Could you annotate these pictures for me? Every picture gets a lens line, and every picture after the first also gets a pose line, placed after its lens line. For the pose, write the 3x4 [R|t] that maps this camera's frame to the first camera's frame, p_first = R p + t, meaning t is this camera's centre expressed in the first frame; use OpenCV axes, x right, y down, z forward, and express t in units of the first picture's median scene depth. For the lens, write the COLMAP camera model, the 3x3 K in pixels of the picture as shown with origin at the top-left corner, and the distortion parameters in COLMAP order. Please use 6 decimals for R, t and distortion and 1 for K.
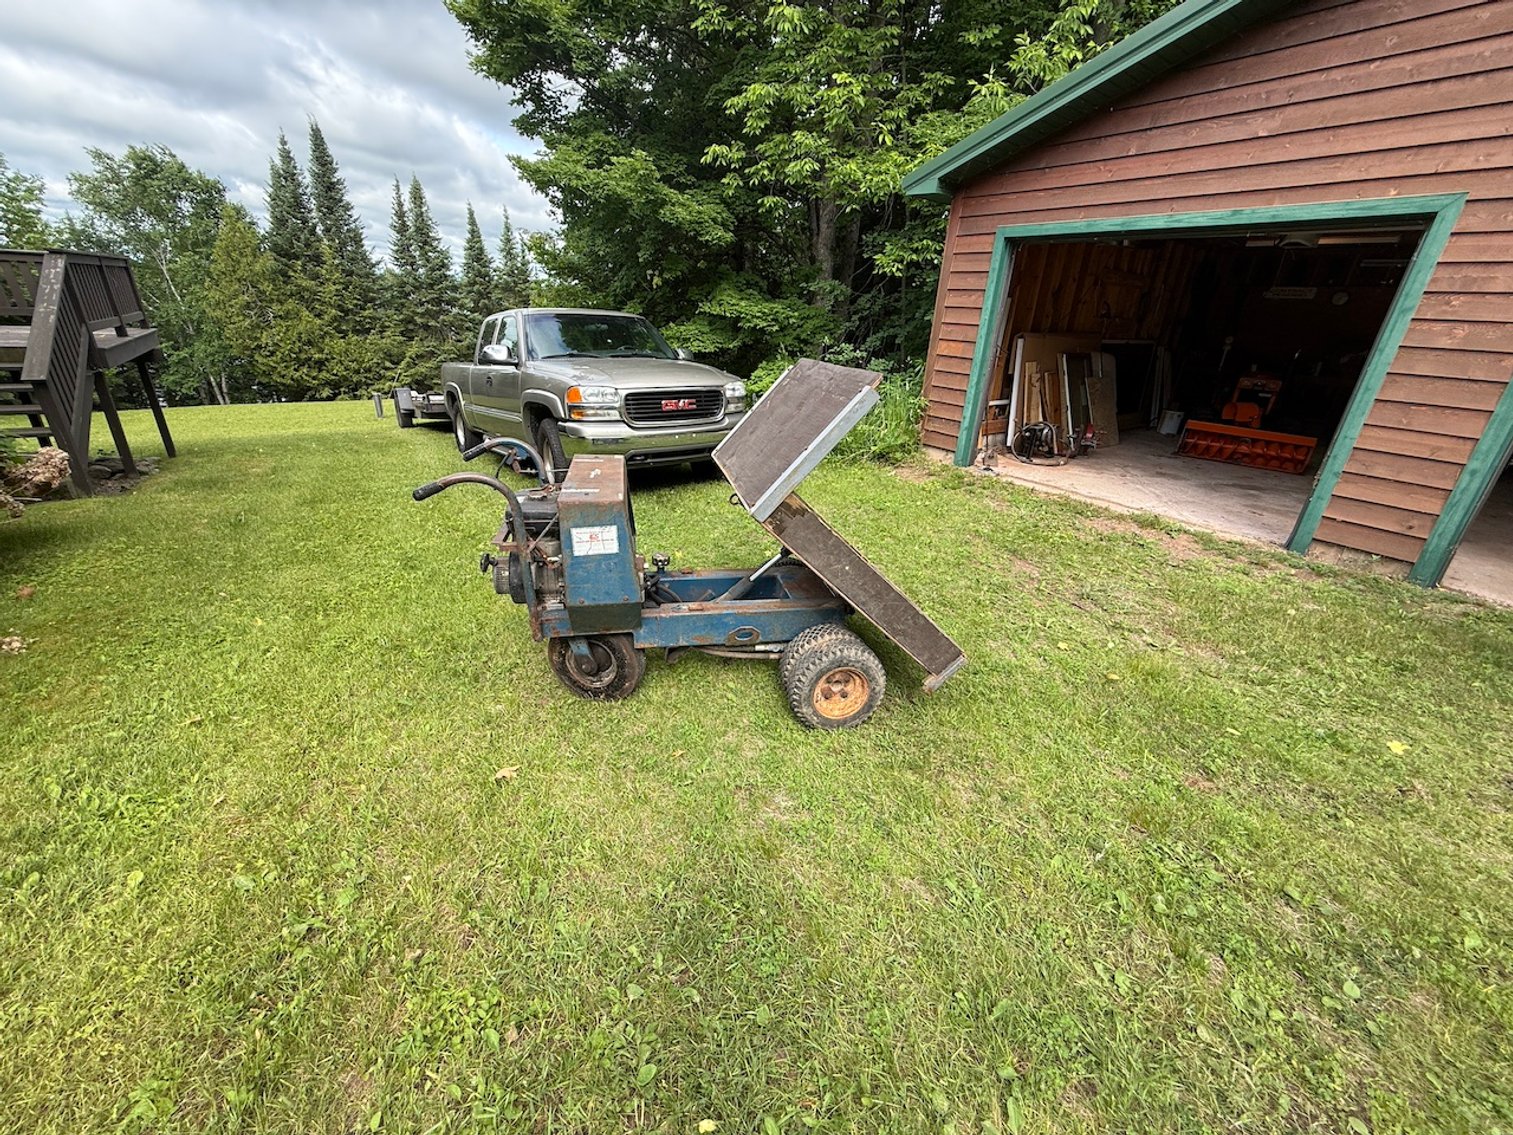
lens RADIAL K [[594.8, 0, 759.6], [0, 594.8, 574.7], [0, 0, 1]] dist [-0.005961, 0.000199]
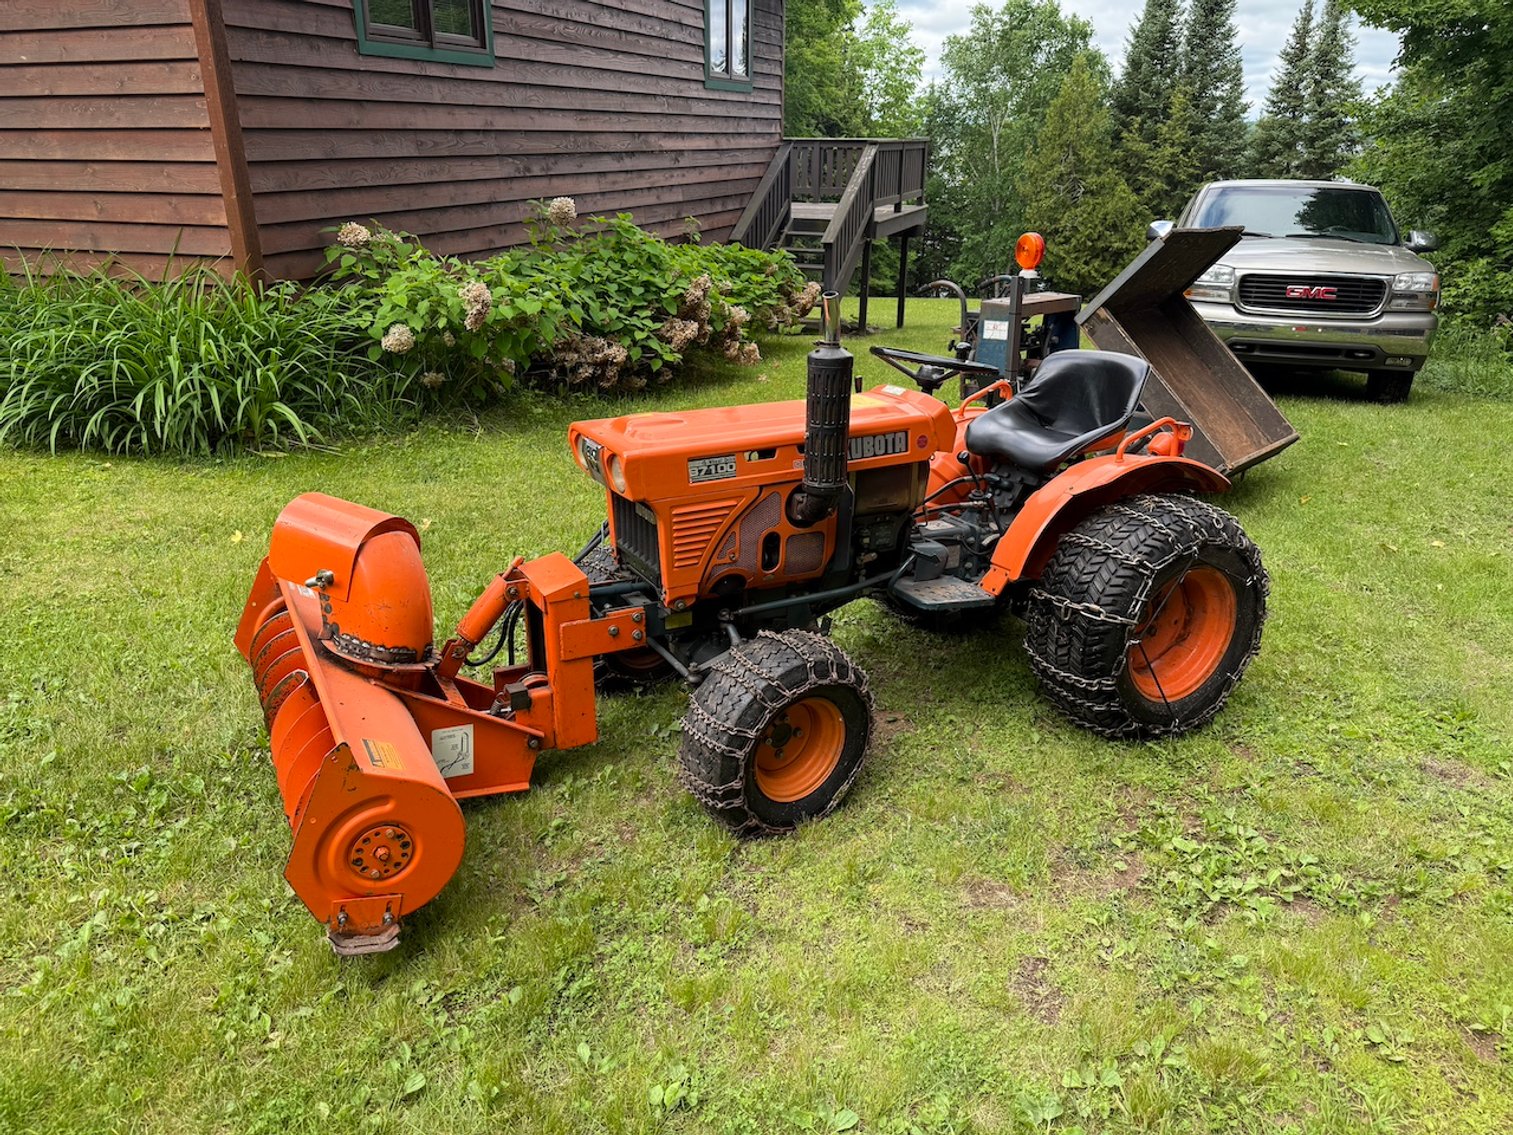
lens RADIAL K [[1083.6, 0, 757.8], [0, 1083.6, 602.4], [0, 0, 1]] dist [-0.001937, -0.020763]
pose [[0.580258, 0.273917, -0.766988, 0.136111], [-0.307713, 0.945675, 0.104935, 0.040094], [0.754065, 0.175123, 0.633023, -0.091185]]
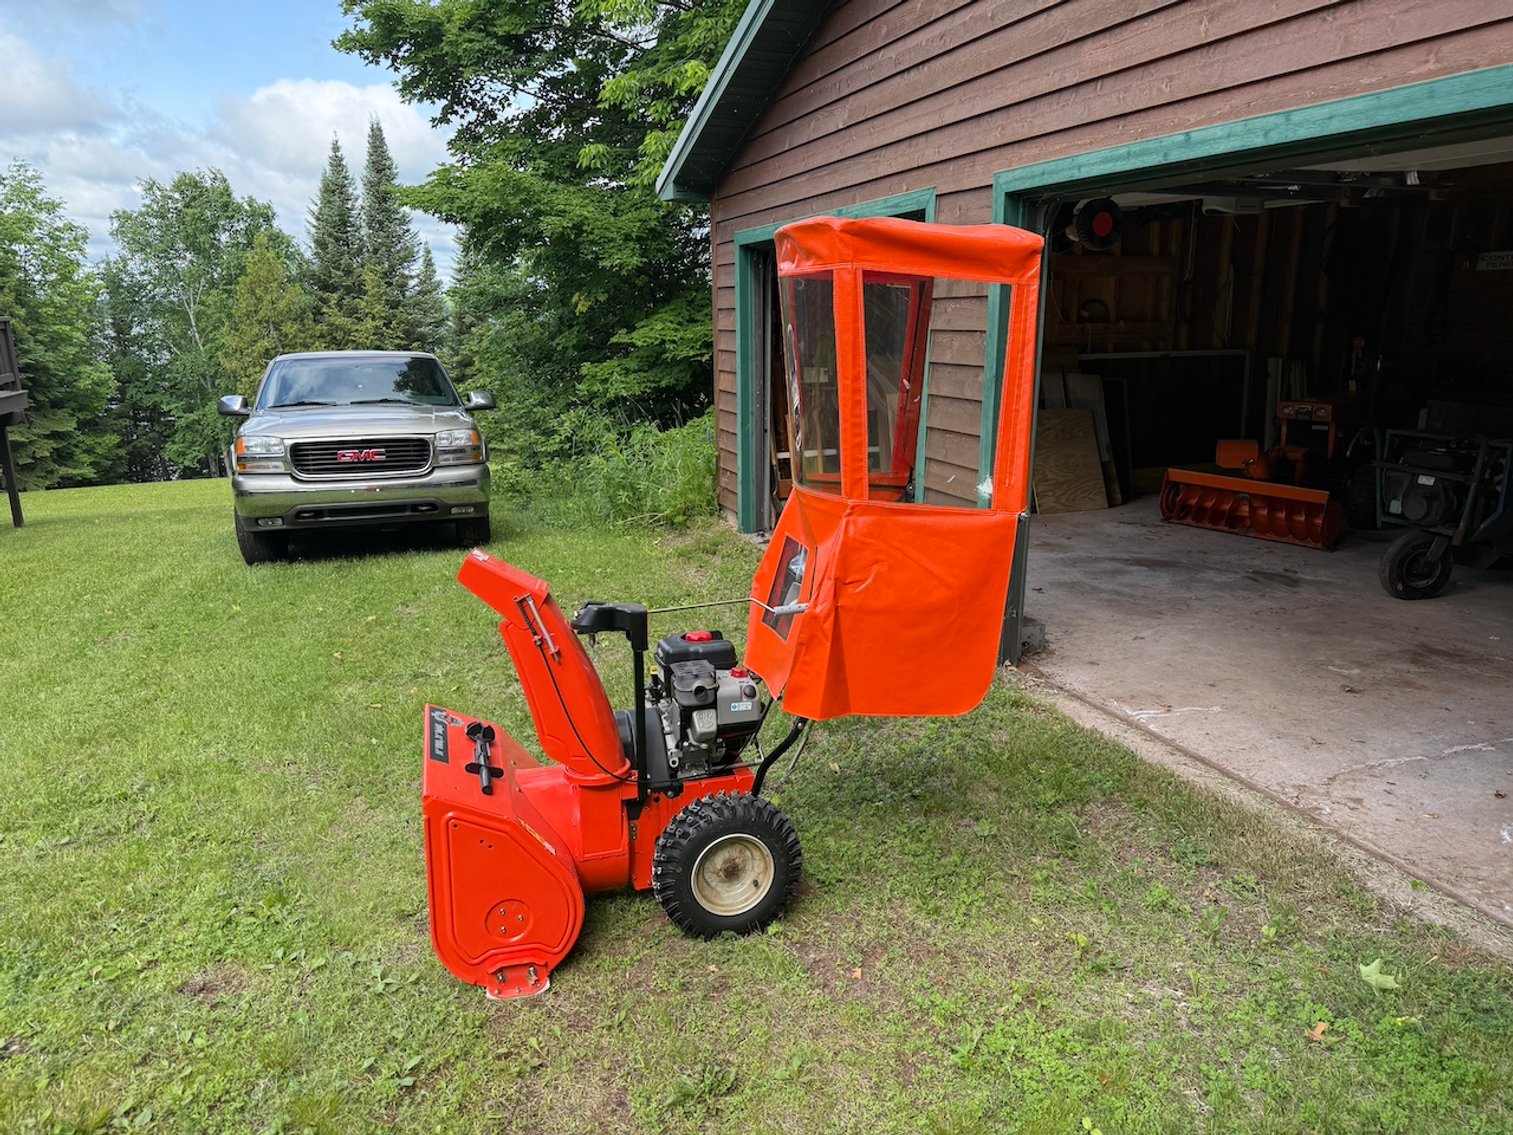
lens RADIAL K [[1083.6, 0, 757.8], [0, 1083.6, 602.4], [0, 0, 1]] dist [-0.001937, -0.020763]
pose [[0.948052, 0.026404, -0.317016, 0.179296], [-0.078713, 0.985031, -0.153355, 0.023424], [0.308222, 0.170342, 0.935940, -0.050348]]
